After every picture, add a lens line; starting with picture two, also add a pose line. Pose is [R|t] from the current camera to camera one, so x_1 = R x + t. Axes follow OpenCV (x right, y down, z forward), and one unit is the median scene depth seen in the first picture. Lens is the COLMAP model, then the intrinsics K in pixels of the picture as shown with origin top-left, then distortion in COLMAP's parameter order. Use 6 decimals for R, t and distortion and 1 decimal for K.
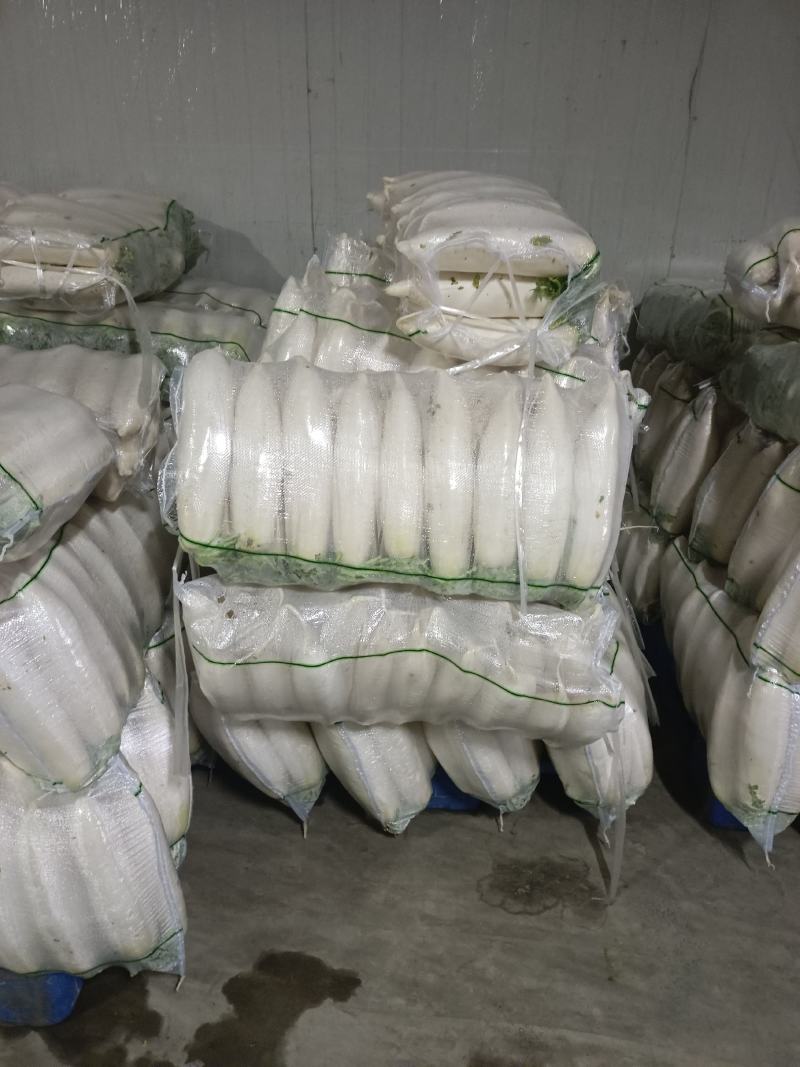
lens RADIAL K [[747.5, 0, 418.2], [0, 747.5, 534.4], [0, 0, 1]] dist [0.029716, -0.039616]
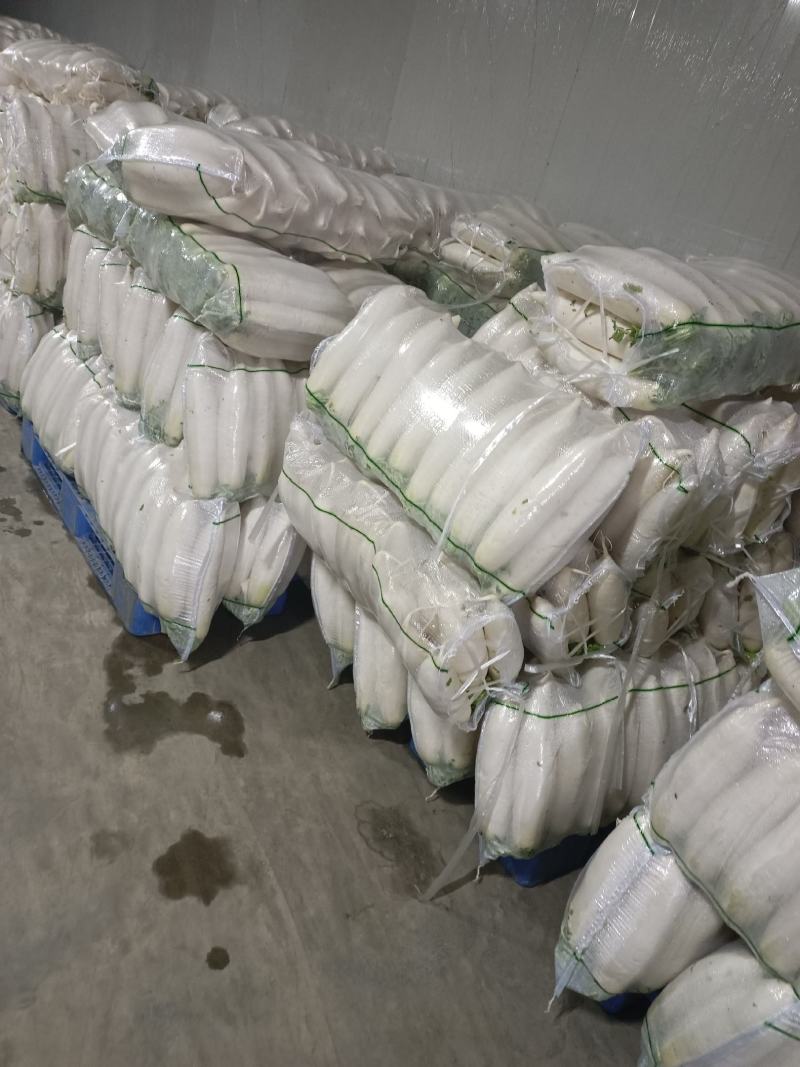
lens RADIAL K [[747.5, 0, 418.2], [0, 747.5, 534.4], [0, 0, 1]] dist [0.029716, -0.039616]
pose [[0.592389, 0.495691, -0.635111, 0.790813], [-0.567207, 0.816442, 0.108163, -0.033052], [0.572146, 0.296165, 0.764811, 0.075199]]
